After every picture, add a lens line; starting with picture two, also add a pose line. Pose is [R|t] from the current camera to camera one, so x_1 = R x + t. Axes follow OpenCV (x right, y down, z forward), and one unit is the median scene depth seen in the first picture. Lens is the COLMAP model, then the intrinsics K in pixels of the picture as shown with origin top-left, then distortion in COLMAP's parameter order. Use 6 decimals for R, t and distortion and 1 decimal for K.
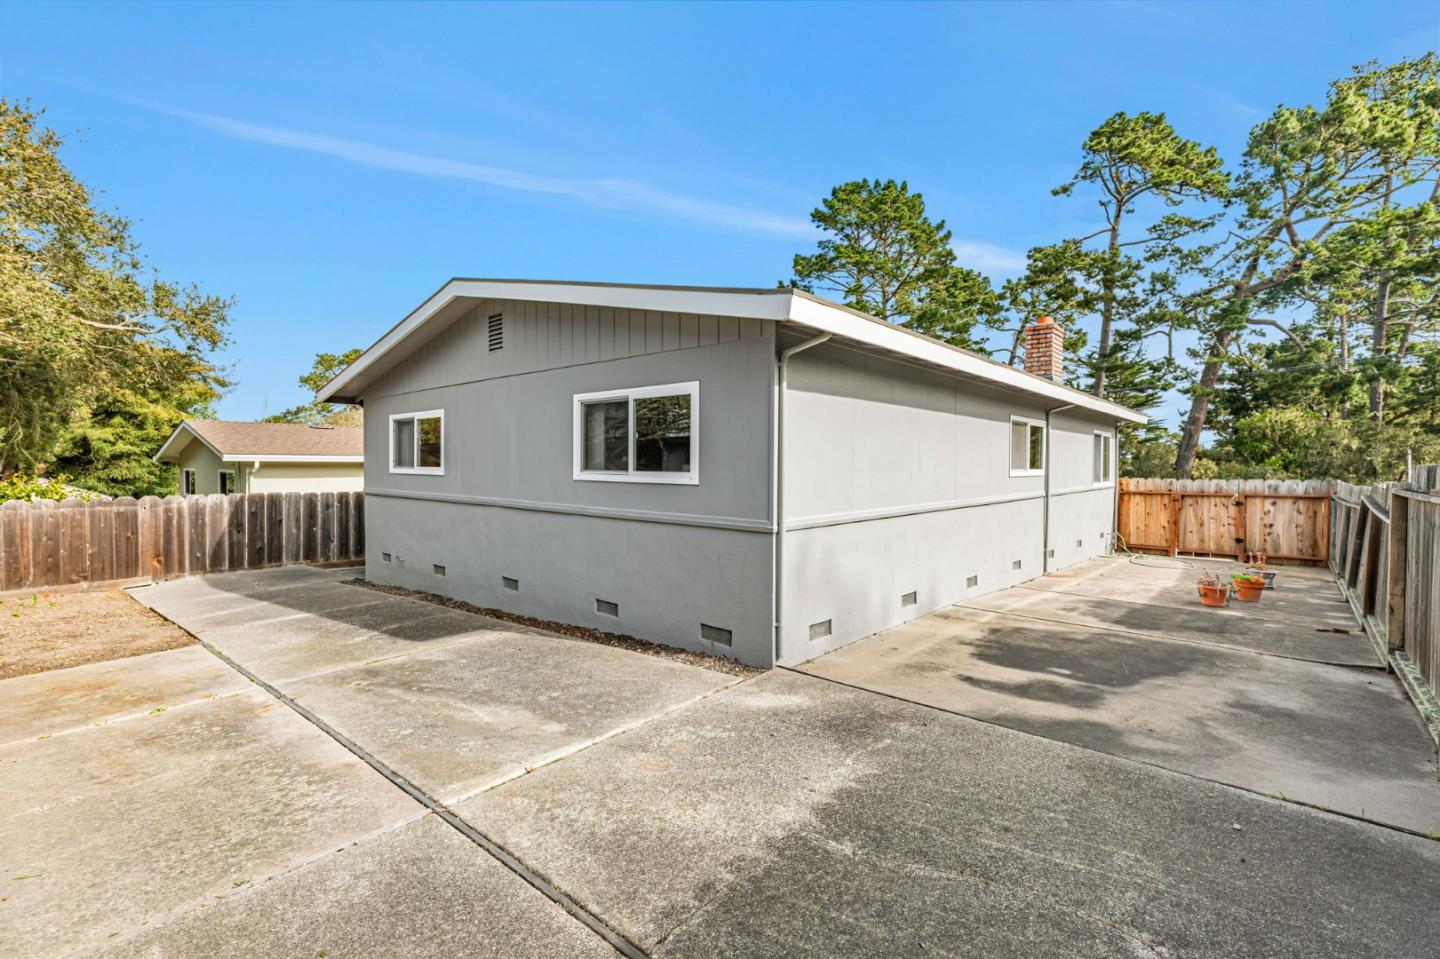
lens RADIAL K [[640.6, 0, 713.7], [0, 640.6, 472.1], [0, 0, 1]] dist [0.005505, -0.000756]
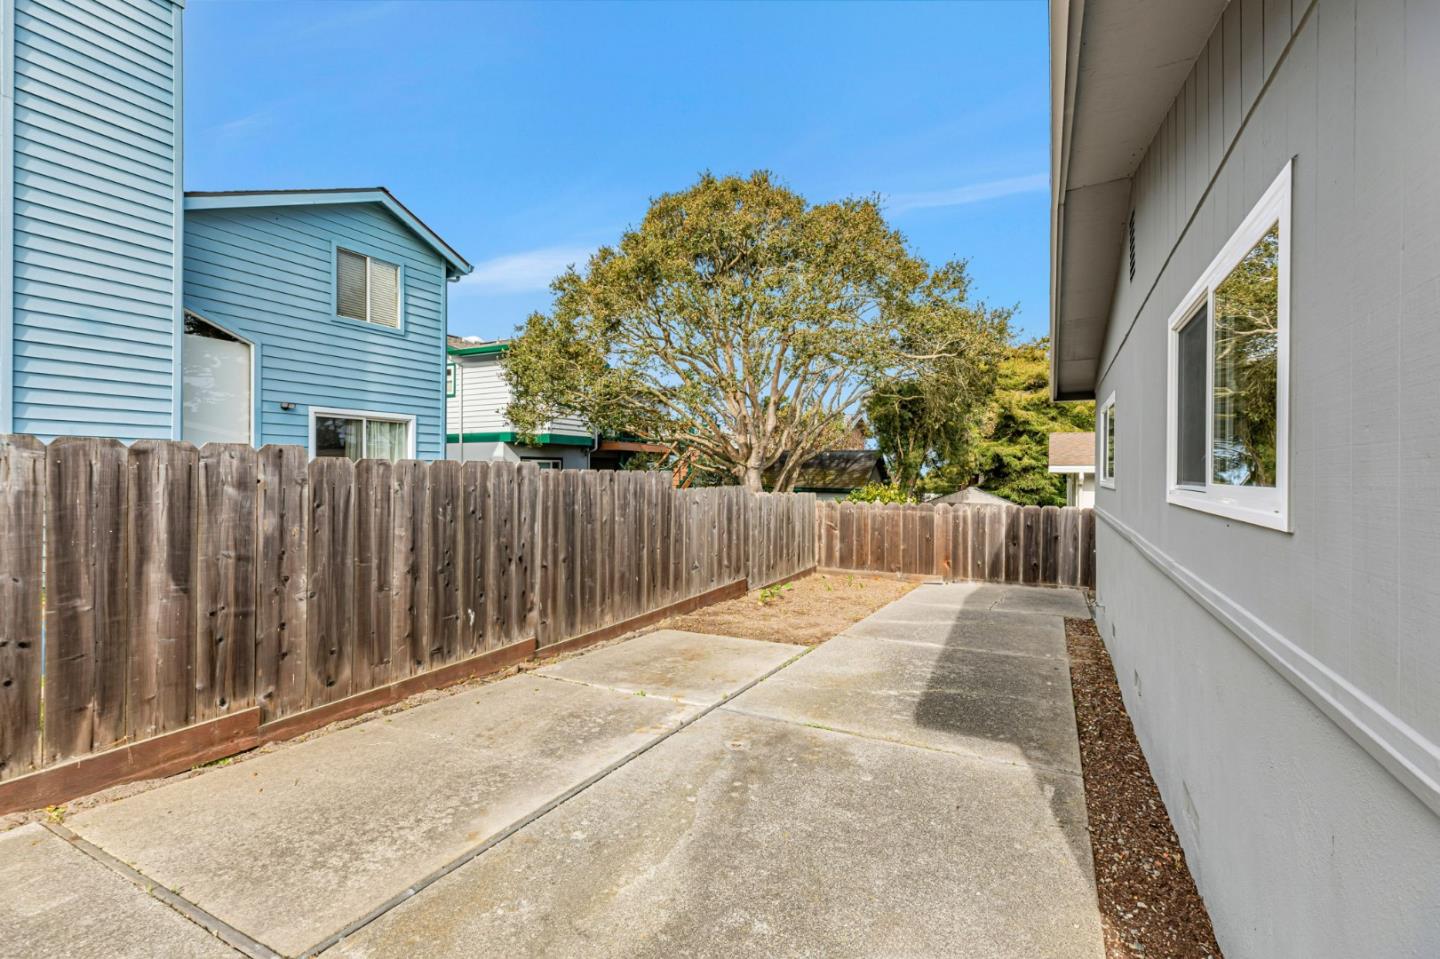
lens RADIAL K [[640.6, 0, 713.7], [0, 640.6, 472.1], [0, 0, 1]] dist [0.005505, -0.000756]
pose [[0.248362, -0.003951, -0.968659, 0.173496], [-0.017938, 0.999801, -0.008678, 0.000492], [0.968501, 0.019531, 0.248242, 0.645044]]
